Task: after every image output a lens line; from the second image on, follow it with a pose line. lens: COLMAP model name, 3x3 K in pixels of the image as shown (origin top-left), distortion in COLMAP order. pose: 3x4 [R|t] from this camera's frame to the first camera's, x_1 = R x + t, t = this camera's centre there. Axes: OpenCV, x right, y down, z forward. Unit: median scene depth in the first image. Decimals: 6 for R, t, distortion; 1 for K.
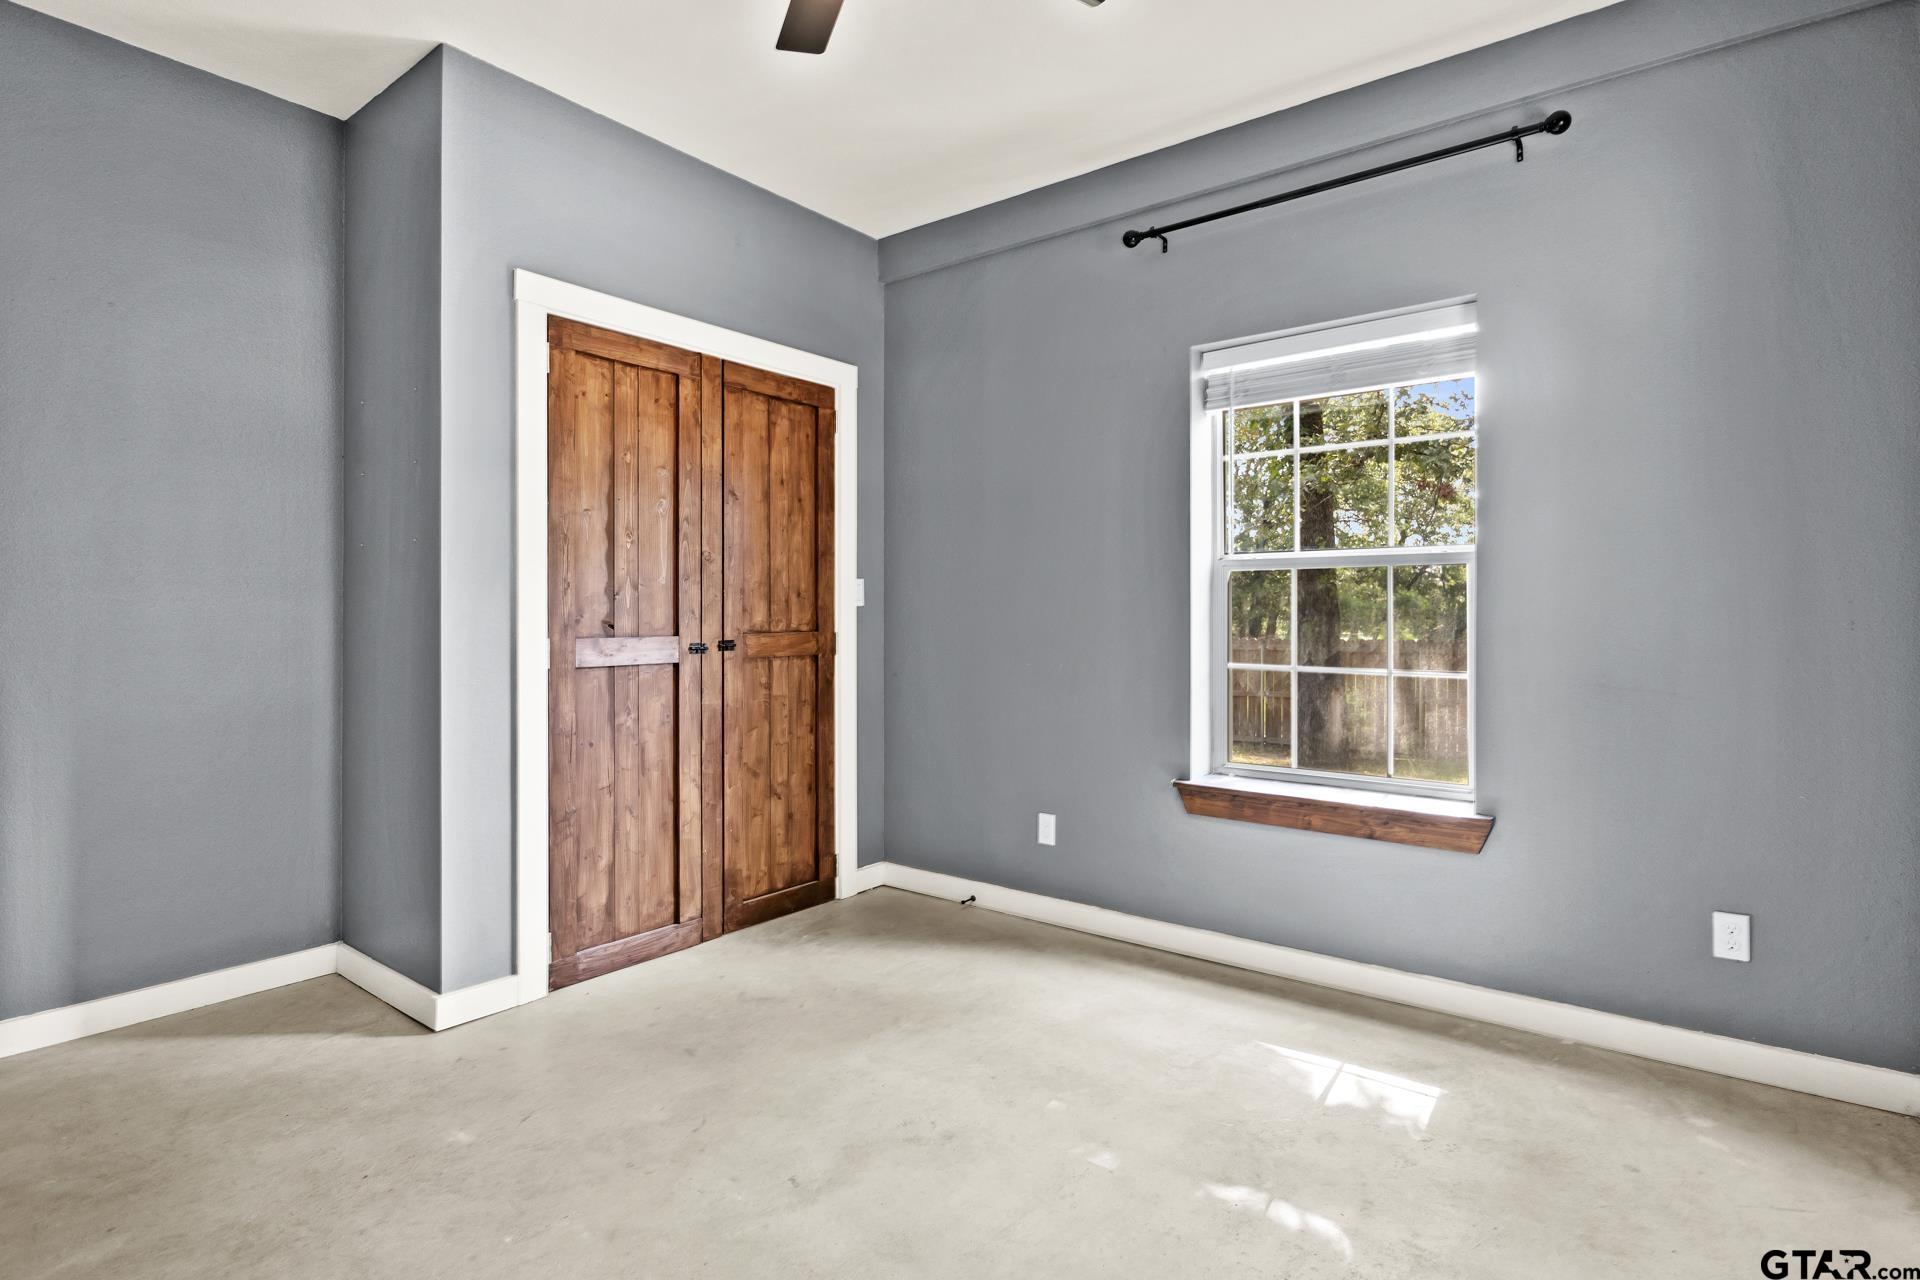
lens RADIAL K [[959.4, 0, 965.4], [0, 959.4, 625.0], [0, 0, 1]] dist [-0.006528, -0.001466]
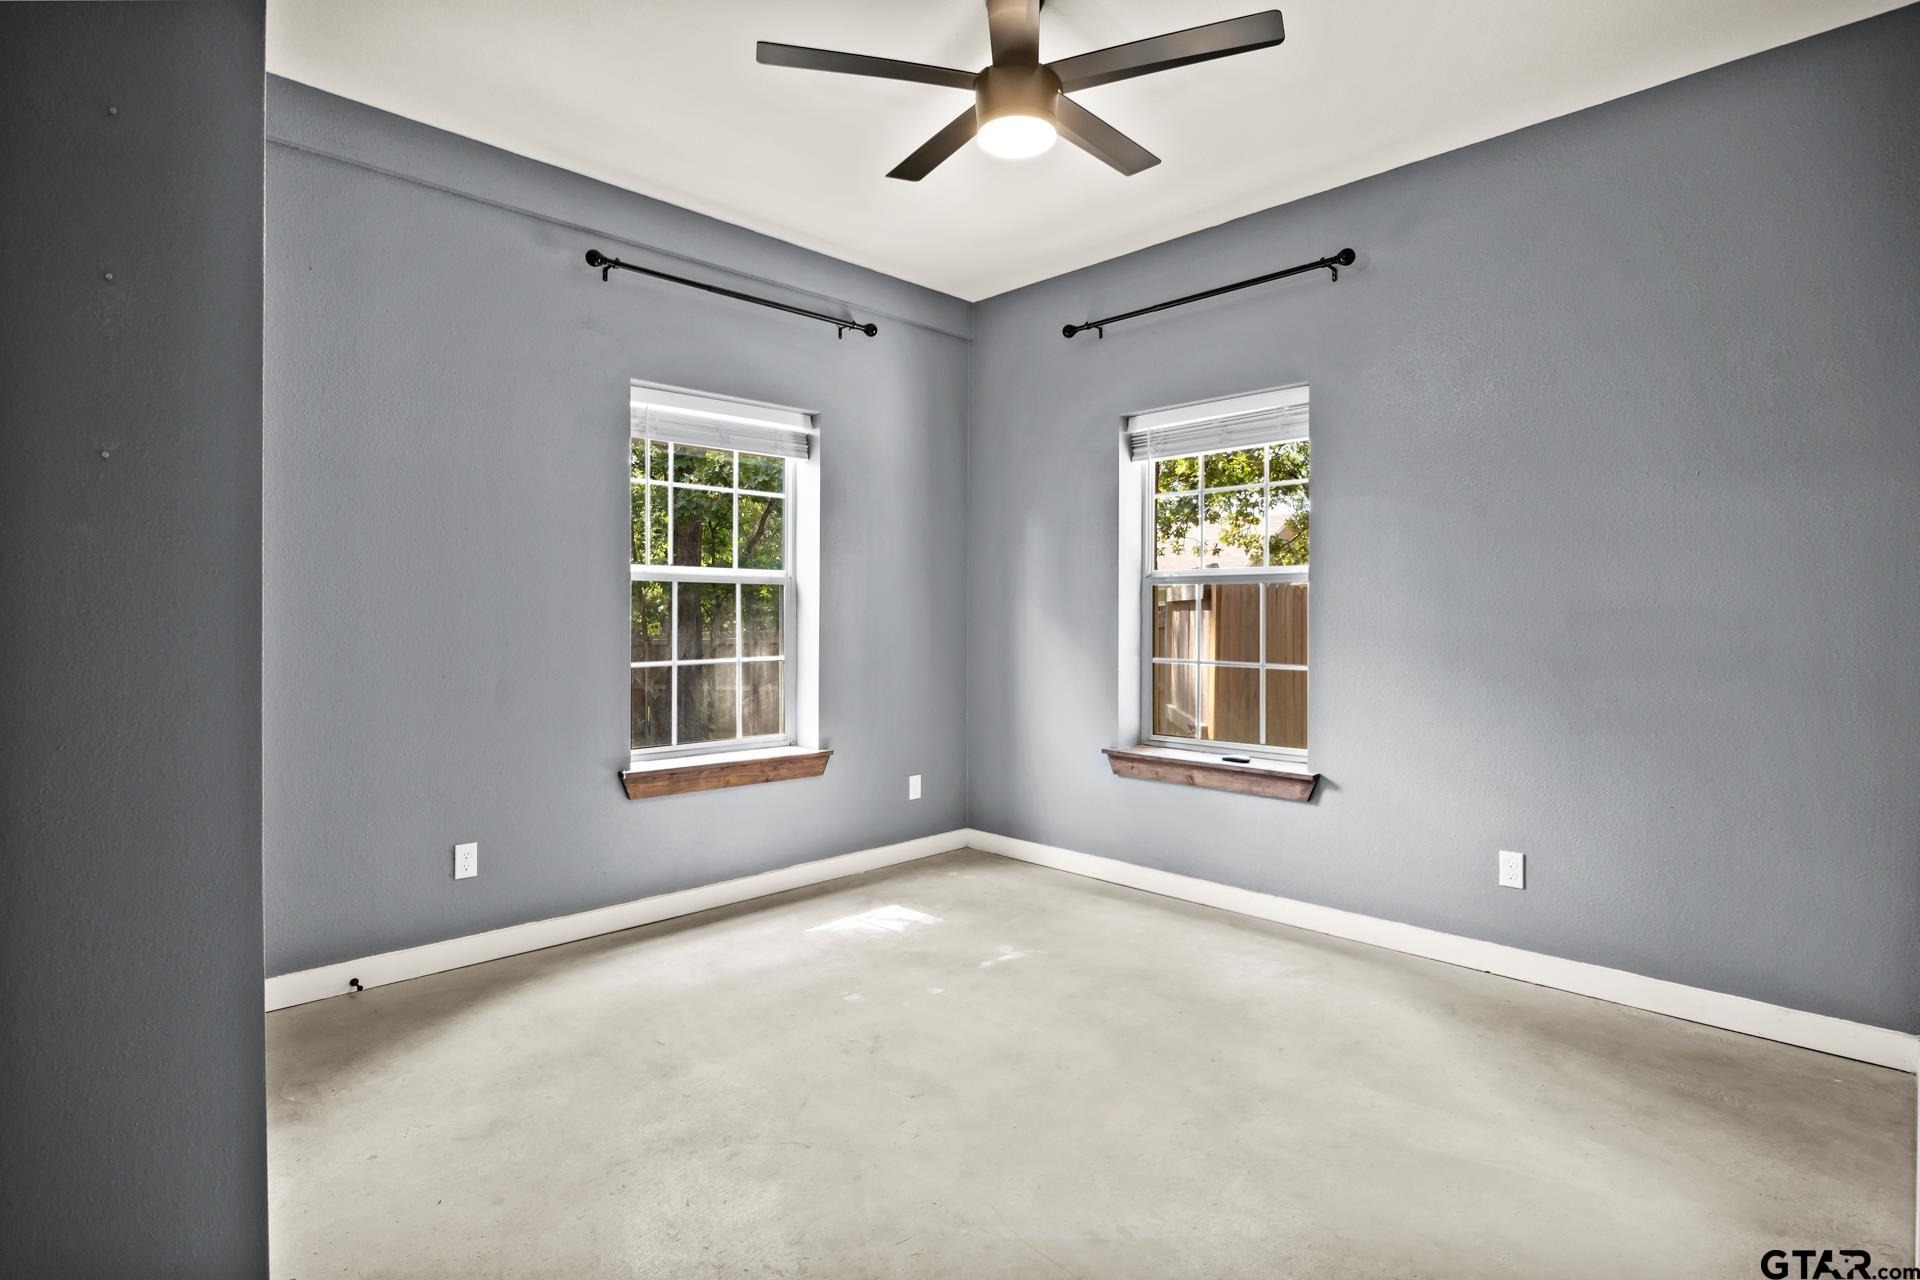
lens RADIAL K [[959.4, 0, 965.4], [0, 959.4, 625.0], [0, 0, 1]] dist [-0.006528, -0.001466]
pose [[0.135993, -0.004641, 0.990699, -0.847376], [0.012327, 0.999920, 0.002992, -0.001986], [-0.990633, 0.011805, 0.136039, 0.487691]]
